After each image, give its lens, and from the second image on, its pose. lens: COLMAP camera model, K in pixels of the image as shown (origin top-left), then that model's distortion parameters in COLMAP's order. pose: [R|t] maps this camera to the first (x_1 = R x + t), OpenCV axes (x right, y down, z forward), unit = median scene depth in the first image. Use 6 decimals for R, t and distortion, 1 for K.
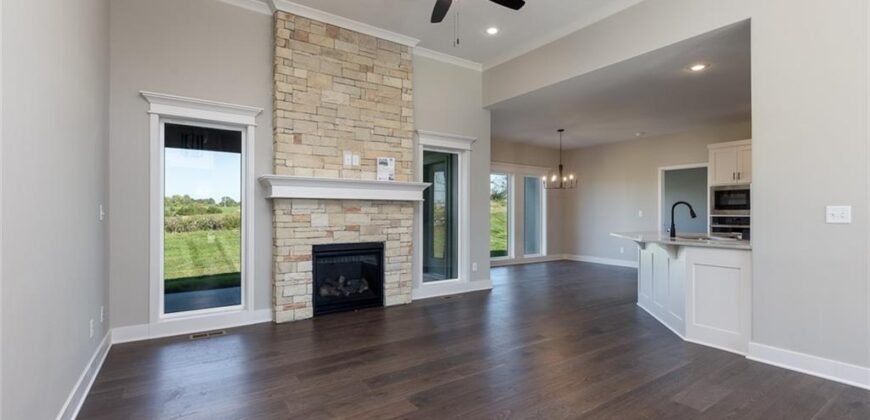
lens RADIAL K [[387.3, 0, 437.2], [0, 387.3, 210.7], [0, 0, 1]] dist [0.003866, -0.000243]
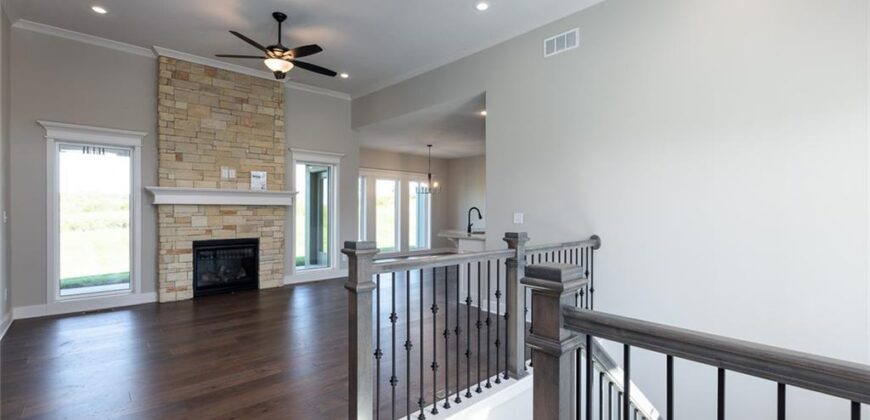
lens RADIAL K [[387.3, 0, 437.2], [0, 387.3, 210.7], [0, 0, 1]] dist [0.003866, -0.000243]
pose [[0.989214, 0.000317, 0.146477, 0.275514], [-0.001667, 0.999957, 0.009091, -0.022821], [-0.146468, -0.009238, 0.989172, -0.361733]]
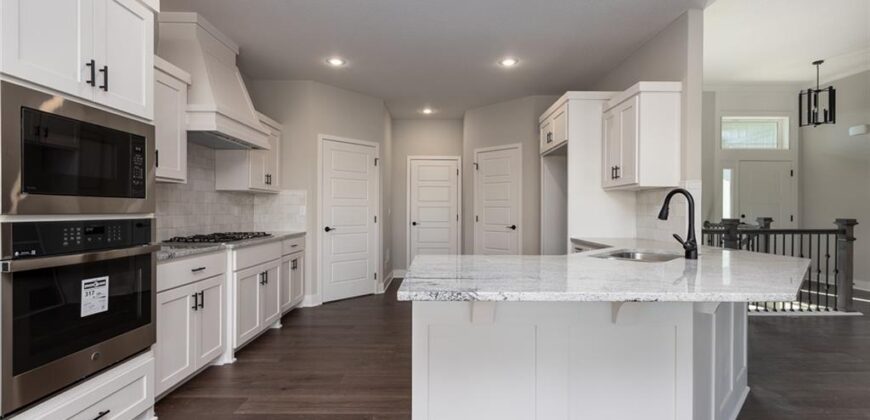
lens RADIAL K [[387.3, 0, 437.2], [0, 387.3, 210.7], [0, 0, 1]] dist [0.003866, -0.000243]
pose [[-0.839996, -0.009566, 0.542508, 0.556440], [-0.010080, 0.999947, 0.002024, 0.007101], [-0.542499, -0.003768, -0.840048, 1.510942]]
